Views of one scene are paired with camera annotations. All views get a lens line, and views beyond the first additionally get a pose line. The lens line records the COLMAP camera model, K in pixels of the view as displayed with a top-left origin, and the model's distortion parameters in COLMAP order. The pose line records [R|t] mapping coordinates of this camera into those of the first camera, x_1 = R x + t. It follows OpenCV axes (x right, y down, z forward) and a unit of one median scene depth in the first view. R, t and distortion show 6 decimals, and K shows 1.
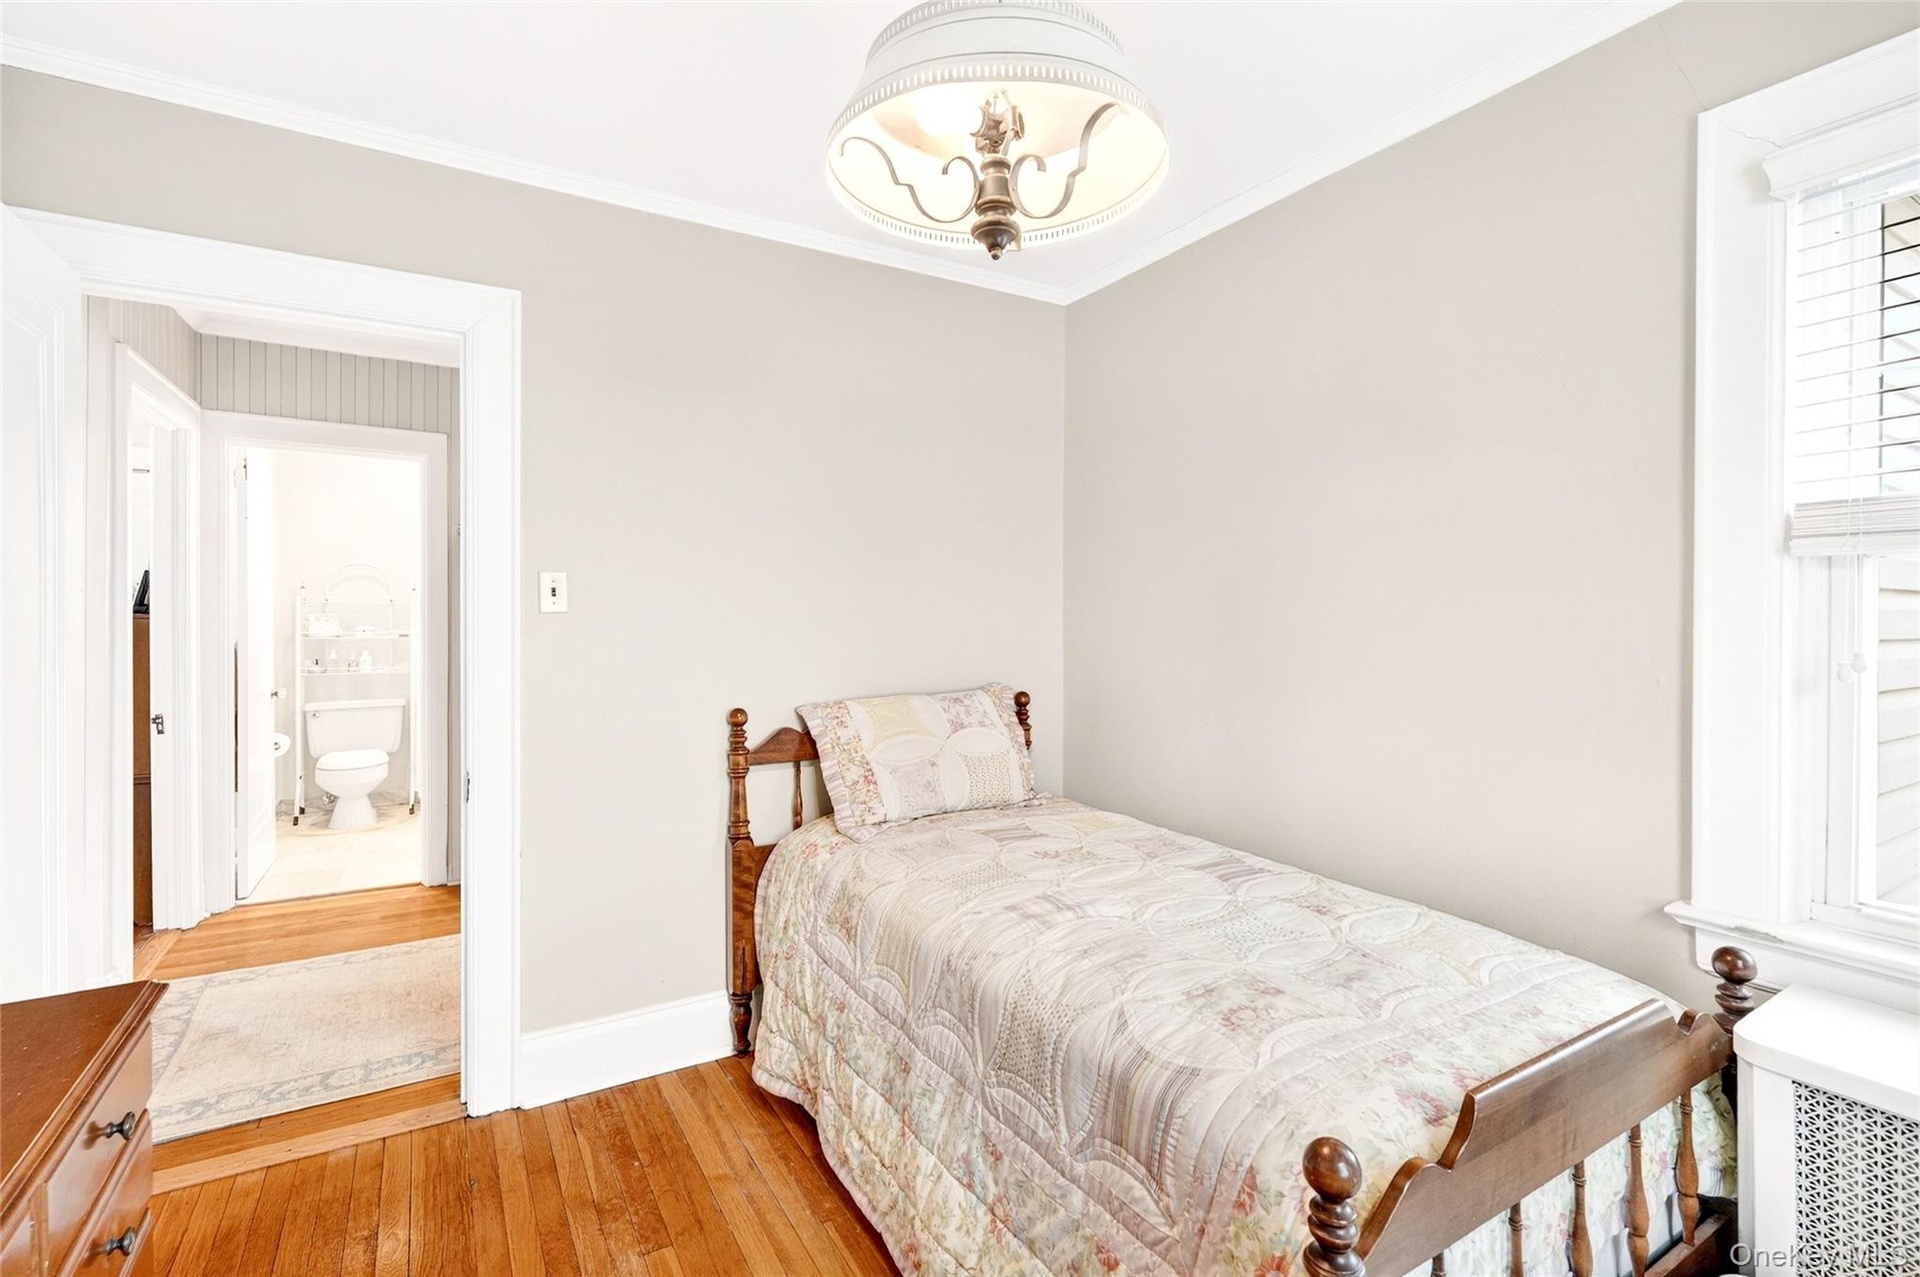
lens RADIAL K [[884.1, 0, 972.1], [0, 884.1, 624.7], [0, 0, 1]] dist [-0.000484, -0.000063]
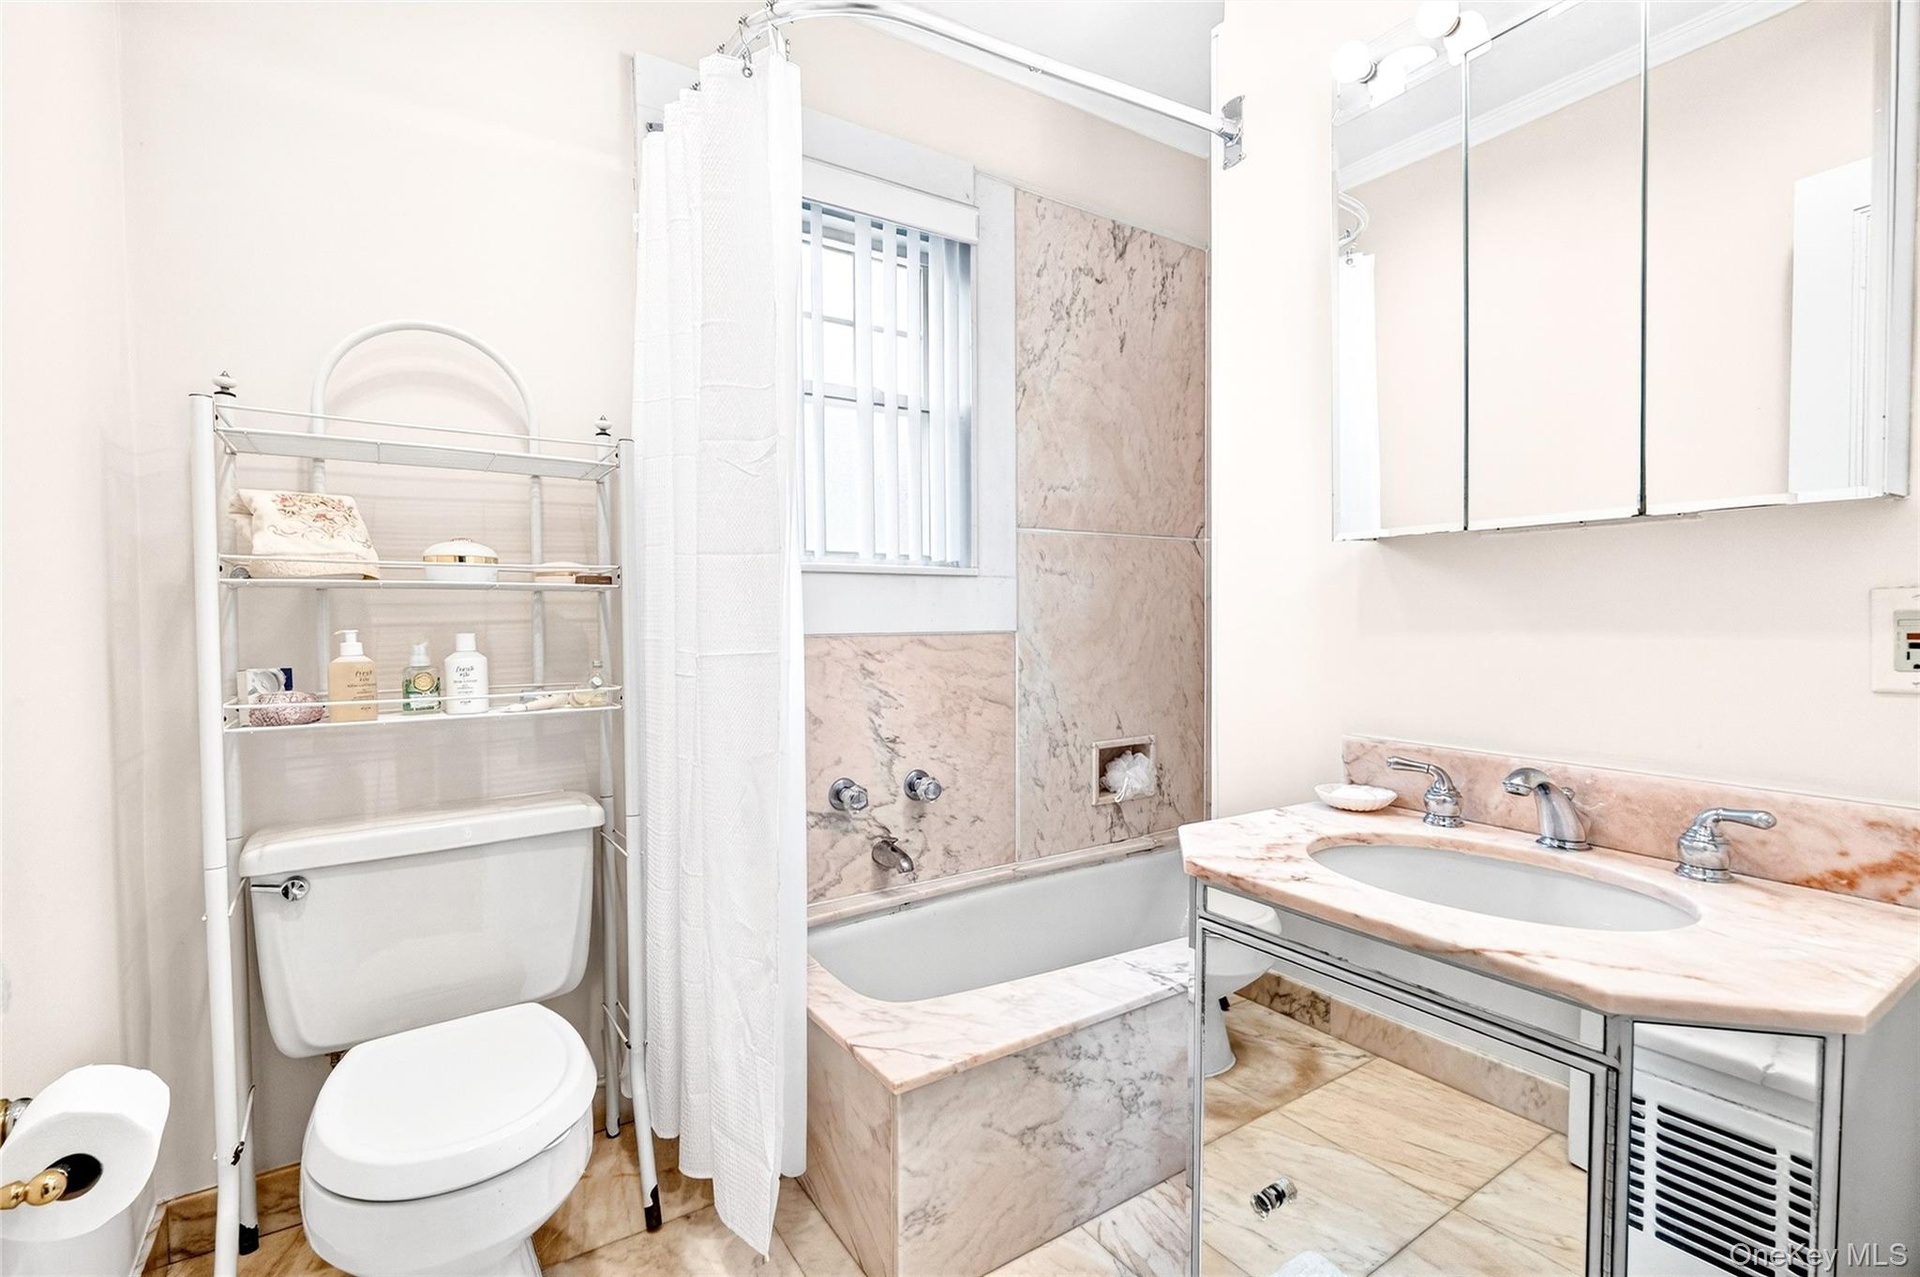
lens RADIAL K [[884.1, 0, 948.3], [0, 884.1, 645.1], [0, 0, 1]] dist [-0.000484, -0.000063]
pose [[0.999502, -0.008921, 0.030266, -0.557532], [0.007970, 0.999475, 0.031419, 0.025580], [-0.030531, -0.031162, 0.999048, 0.738318]]
